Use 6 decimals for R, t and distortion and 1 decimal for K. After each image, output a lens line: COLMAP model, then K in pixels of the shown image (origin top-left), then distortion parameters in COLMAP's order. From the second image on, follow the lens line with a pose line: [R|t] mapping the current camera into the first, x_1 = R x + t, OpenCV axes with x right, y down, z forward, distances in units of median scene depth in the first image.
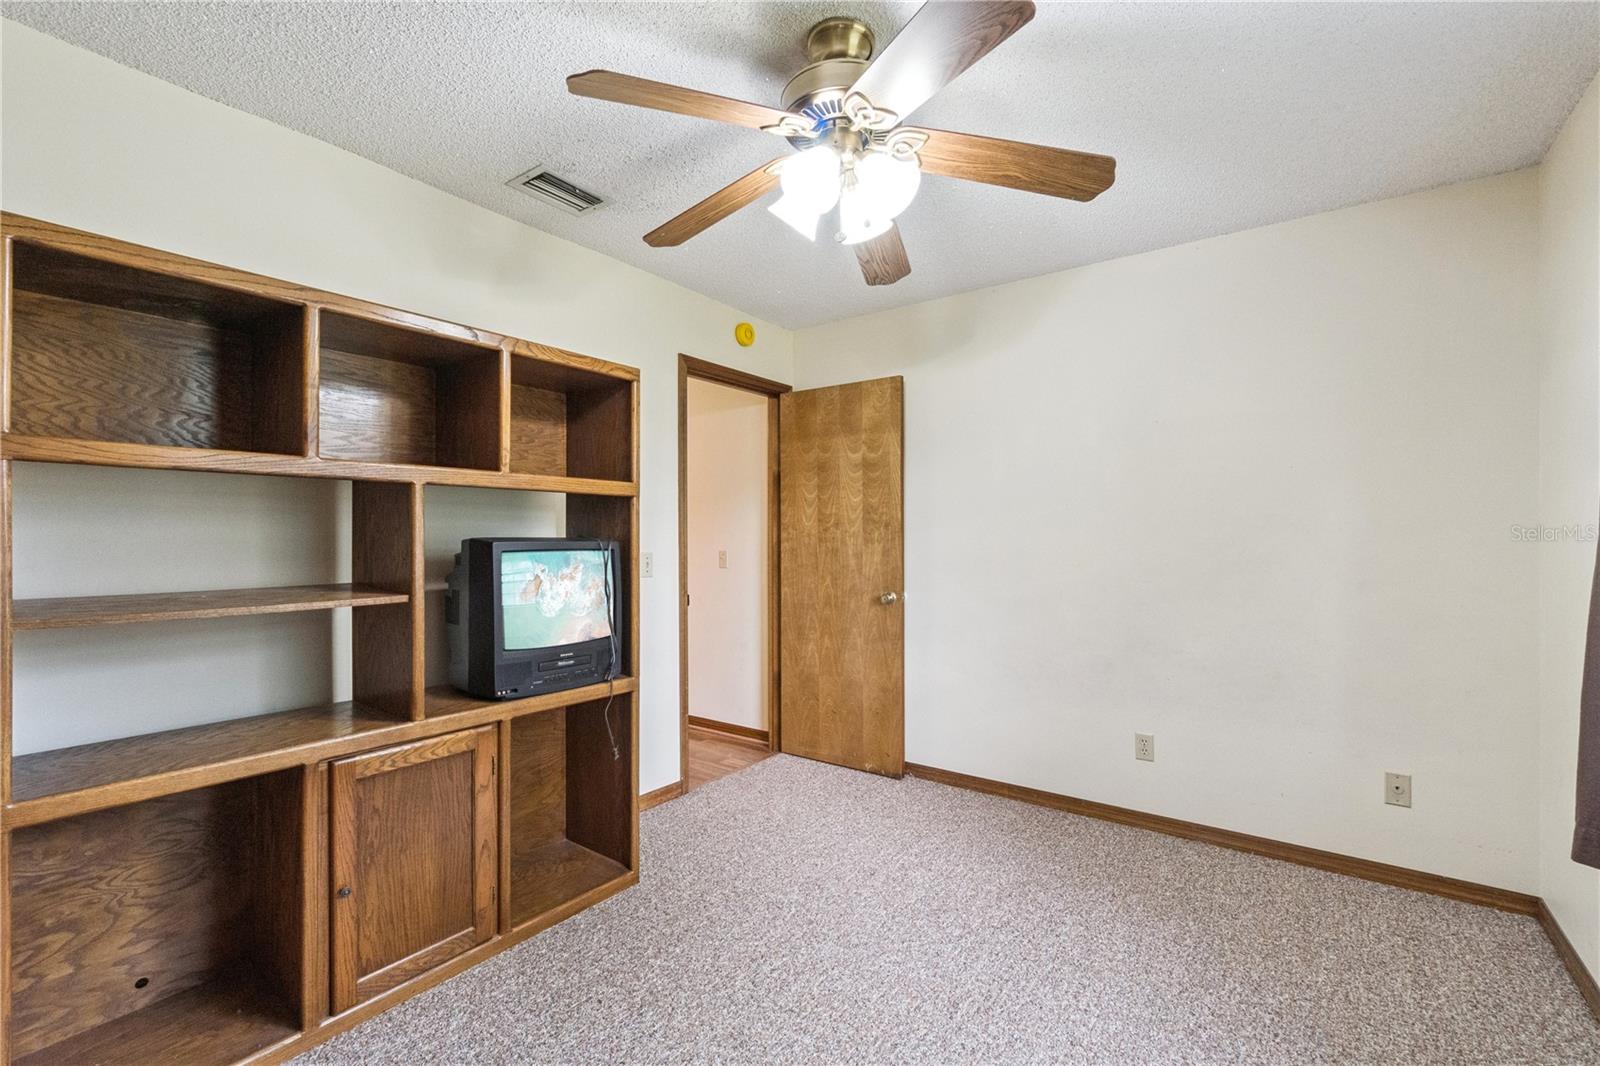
lens RADIAL K [[692.0, 0, 805.2], [0, 692.0, 534.9], [0, 0, 1]] dist [-0.003810, -0.000128]
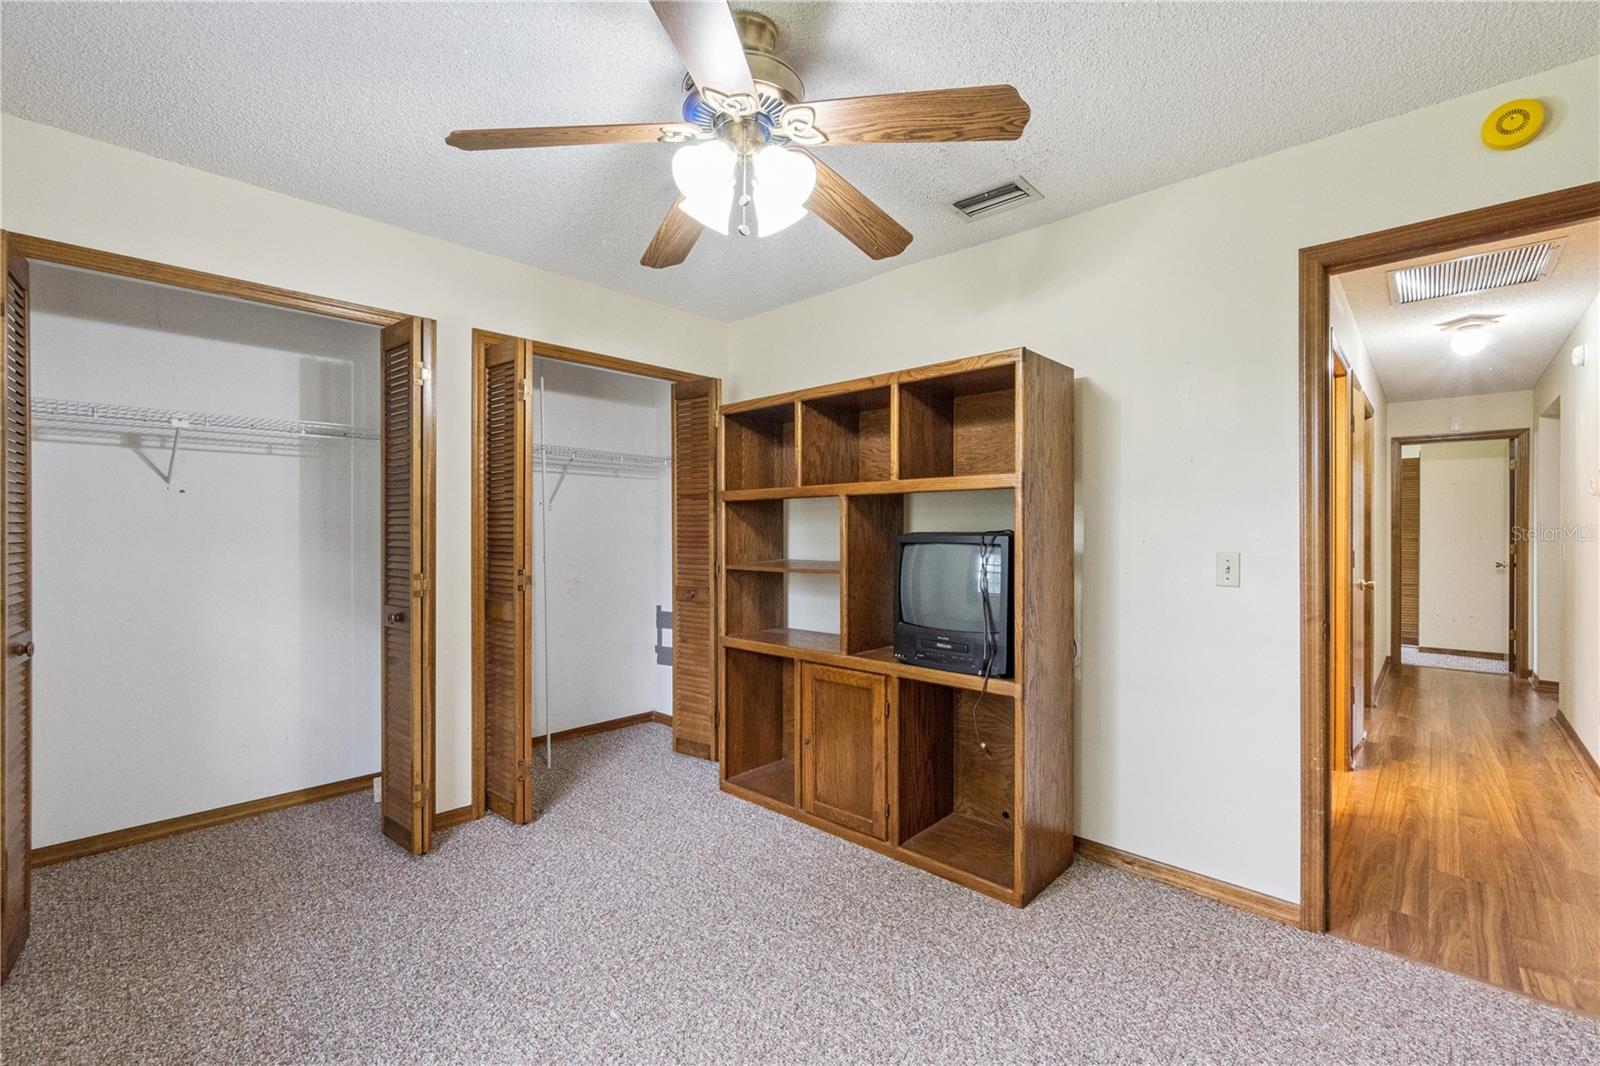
lens RADIAL K [[692.0, 0, 805.2], [0, 692.0, 534.9], [0, 0, 1]] dist [-0.003810, -0.000128]
pose [[-0.120813, 0.001263, -0.992674, 0.823899], [0.002489, 0.999996, 0.000969, 0.007232], [0.992672, -0.002353, -0.120816, 0.973781]]
